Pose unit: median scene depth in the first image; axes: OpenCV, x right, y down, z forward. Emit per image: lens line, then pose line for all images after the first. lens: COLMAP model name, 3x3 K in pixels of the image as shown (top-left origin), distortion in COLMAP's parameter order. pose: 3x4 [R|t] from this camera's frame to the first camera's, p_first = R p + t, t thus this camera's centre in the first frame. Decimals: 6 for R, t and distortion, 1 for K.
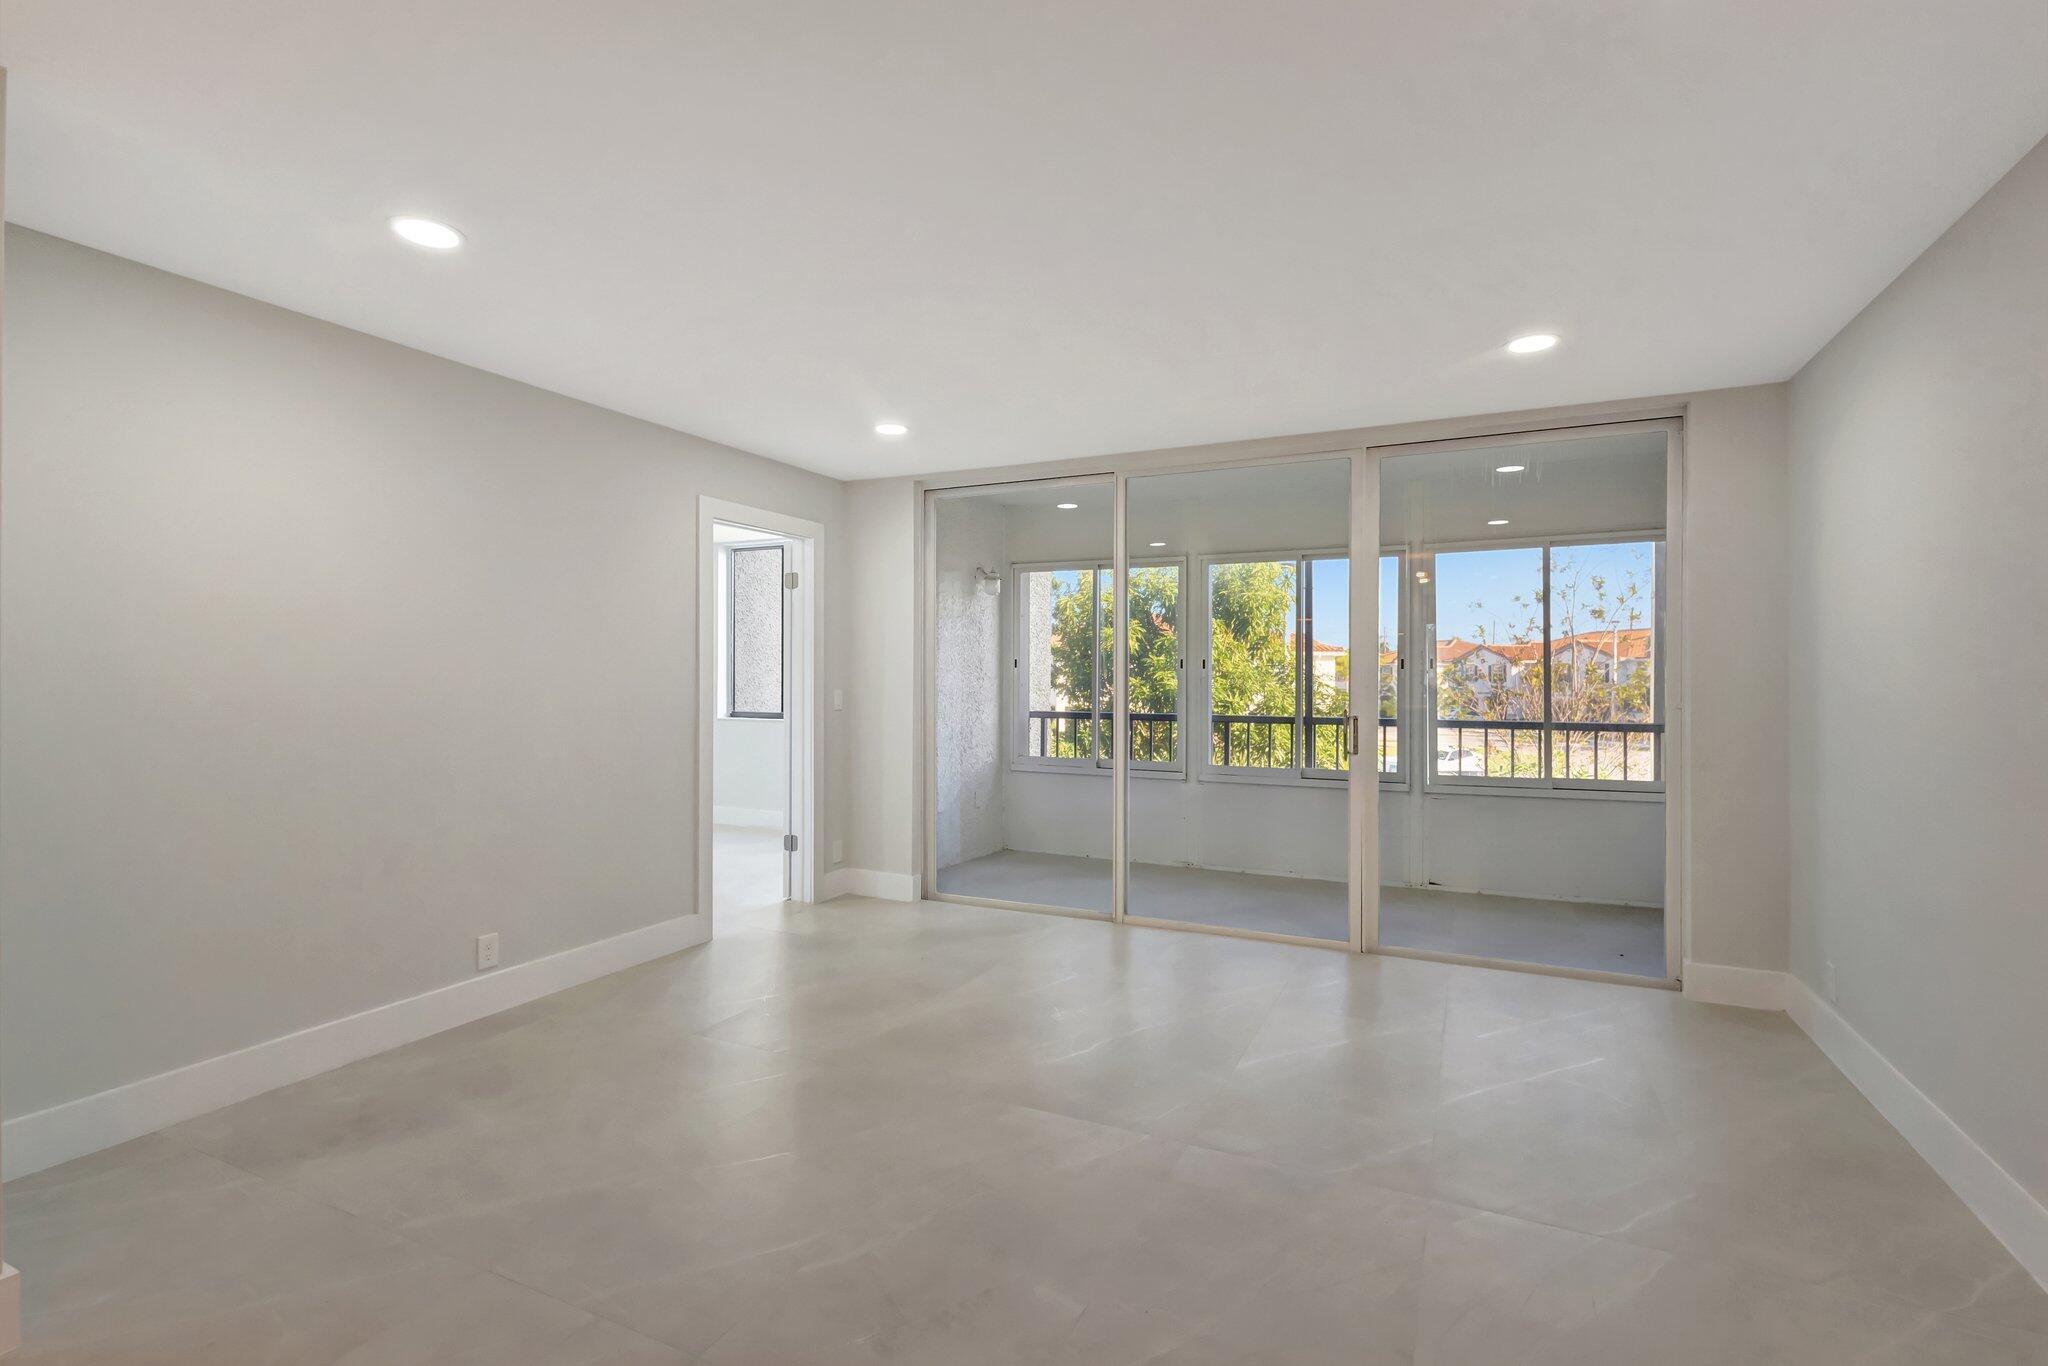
lens RADIAL K [[949.3, 0, 1024.3], [0, 949.3, 674.9], [0, 0, 1]] dist [0.015591, -0.003726]
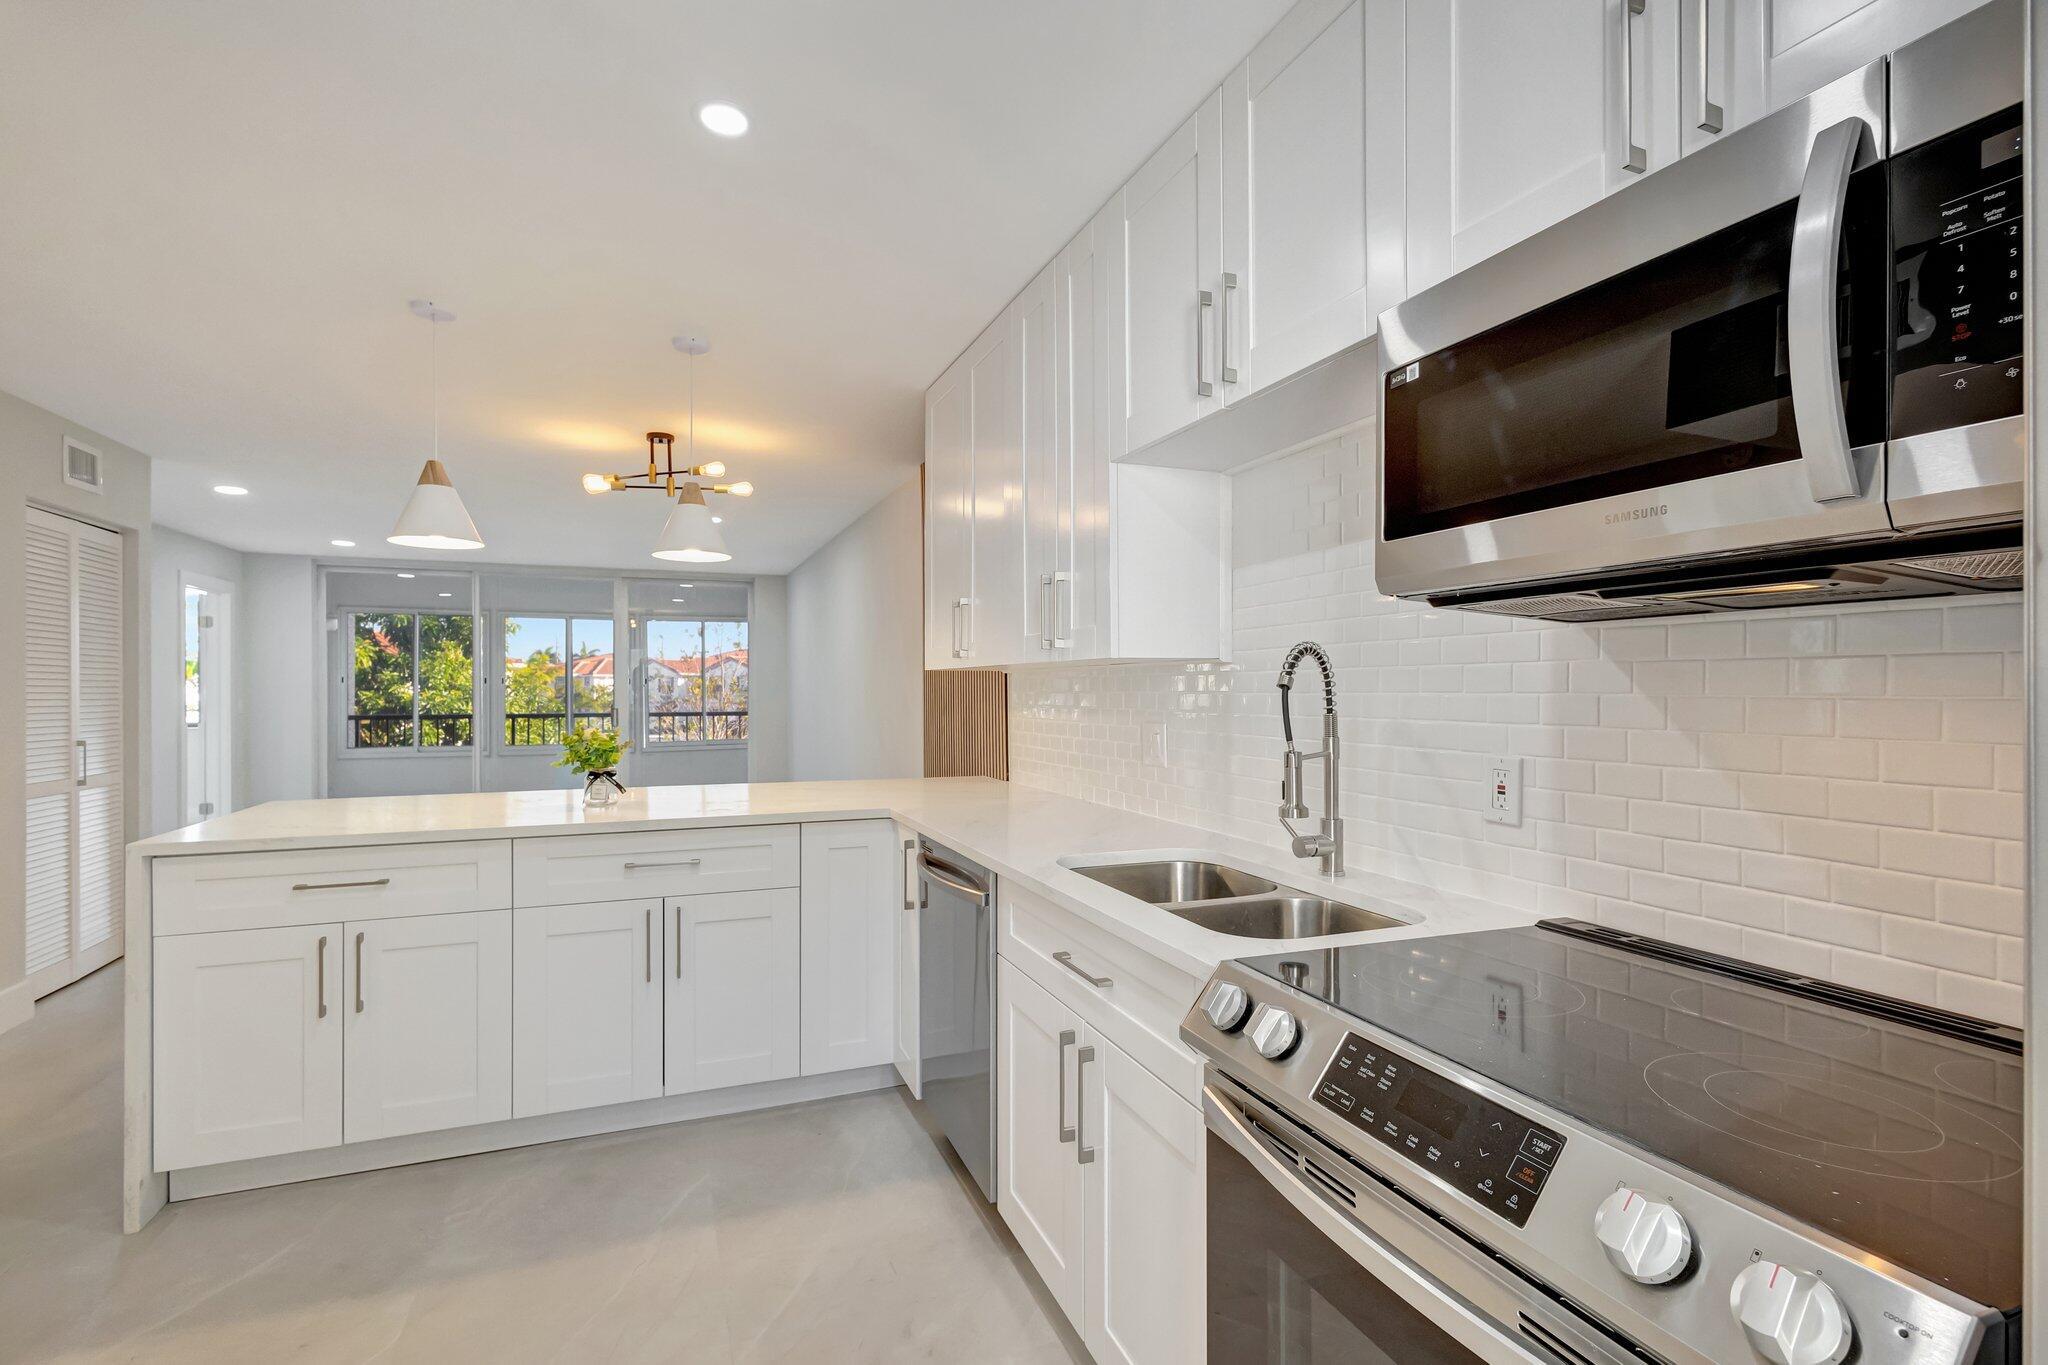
lens RADIAL K [[949.3, 0, 1017.4], [0, 949.3, 681.2], [0, 0, 1]] dist [0.015591, -0.003726]
pose [[0.681597, -0.004933, 0.731711, -0.377928], [0.009365, 0.999954, -0.001983, 0.001909], [-0.731668, 0.008205, 0.681612, -0.687325]]
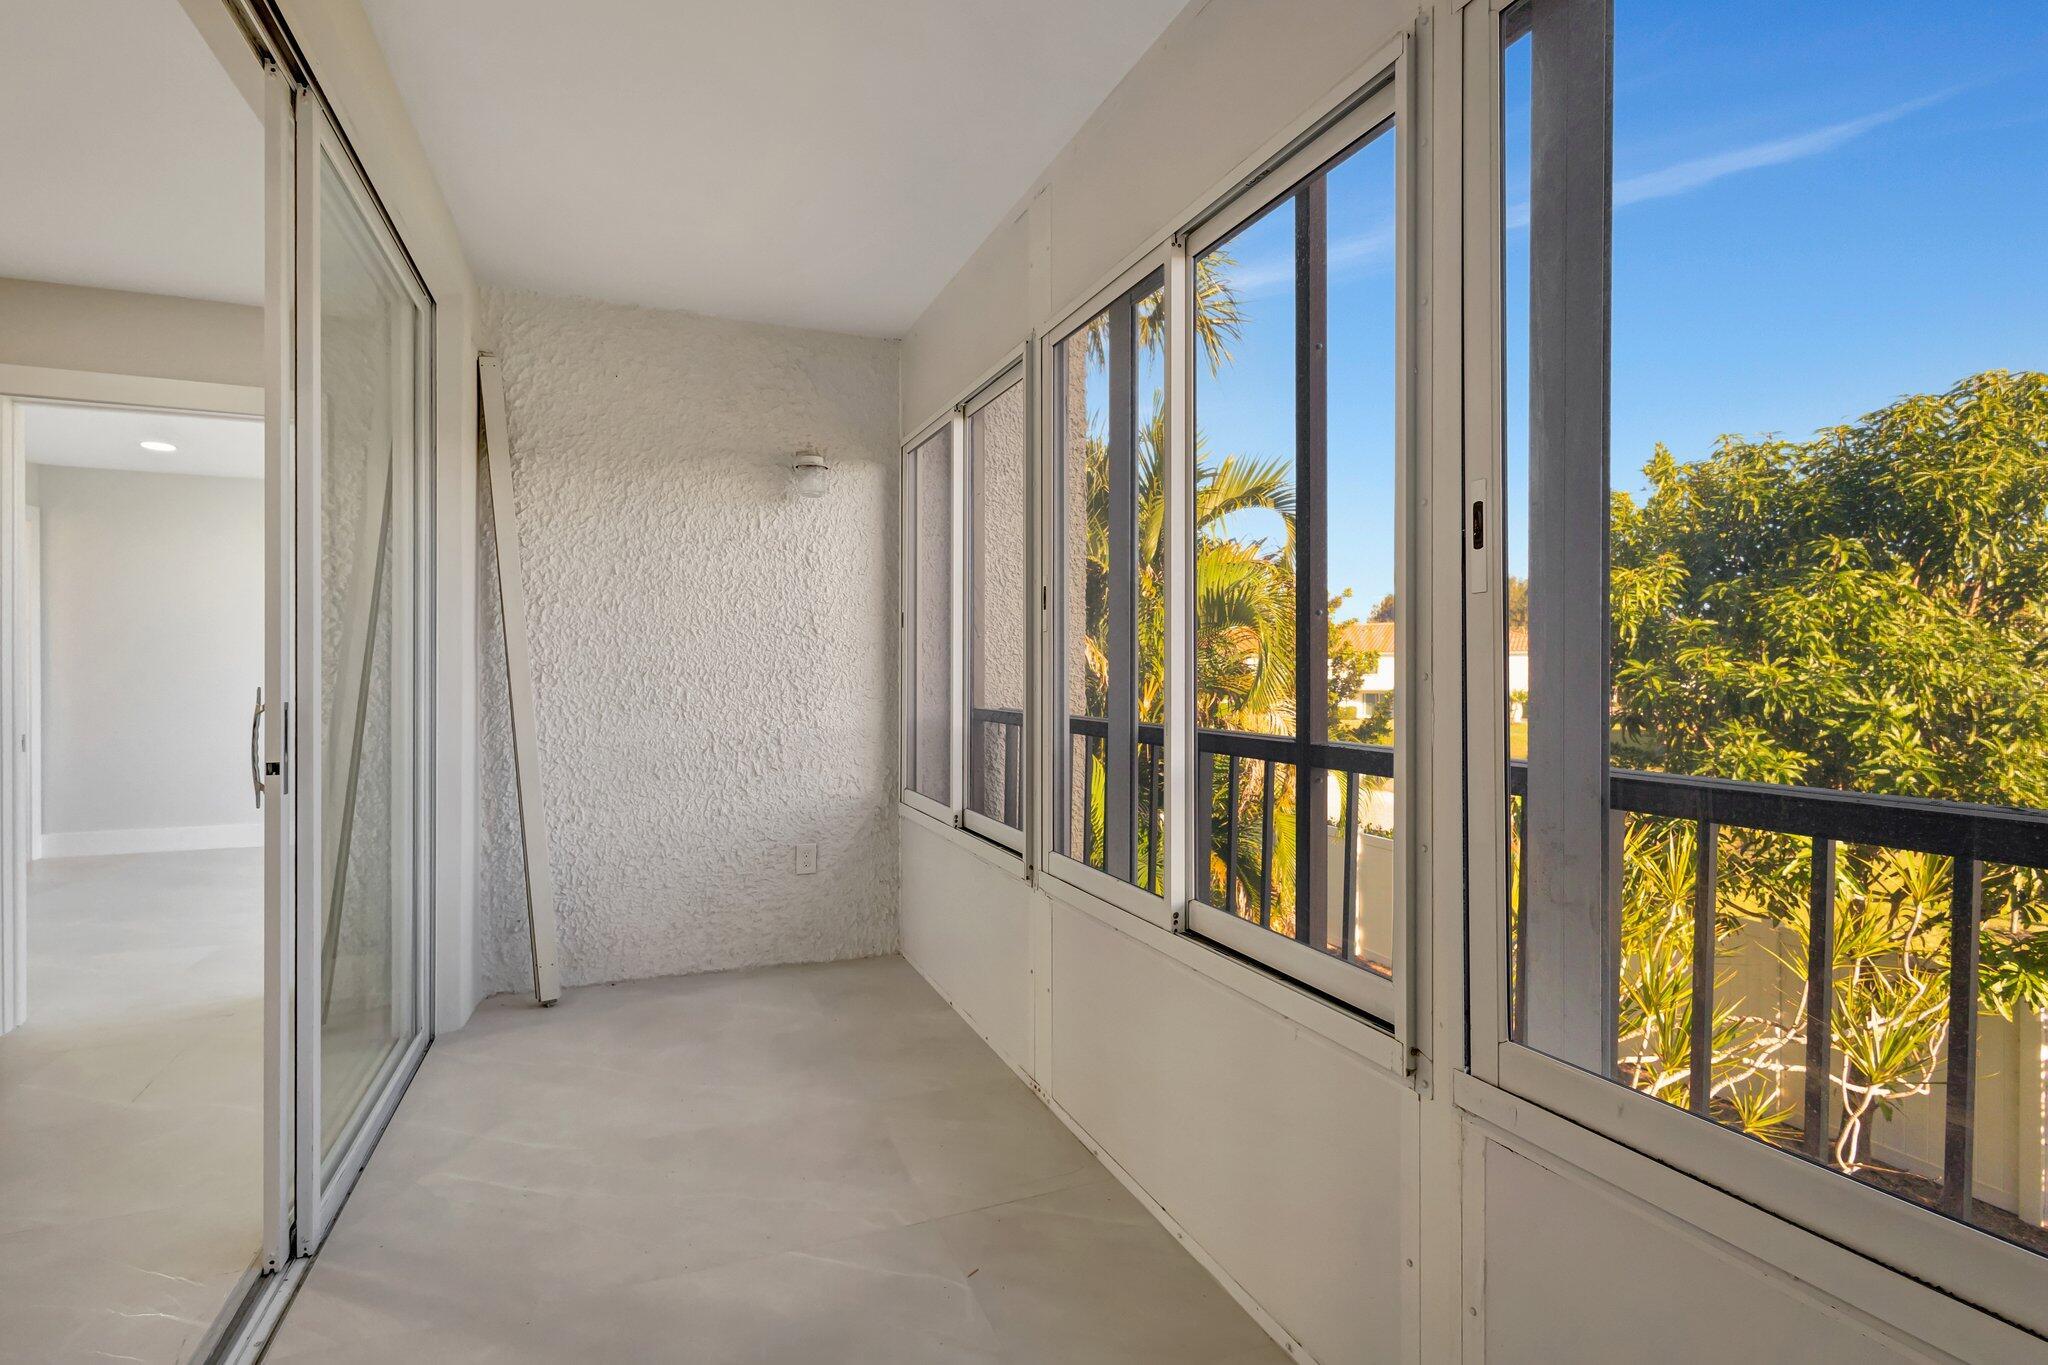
lens RADIAL K [[949.3, 0, 1024.7], [0, 949.3, 674.8], [0, 0, 1]] dist [0.015591, -0.003726]
pose [[0.749696, 0.002513, -0.661777, 0.412670], [0.000466, 0.999991, 0.004325, 0.018198], [0.661782, -0.003551, 0.749688, 0.656484]]
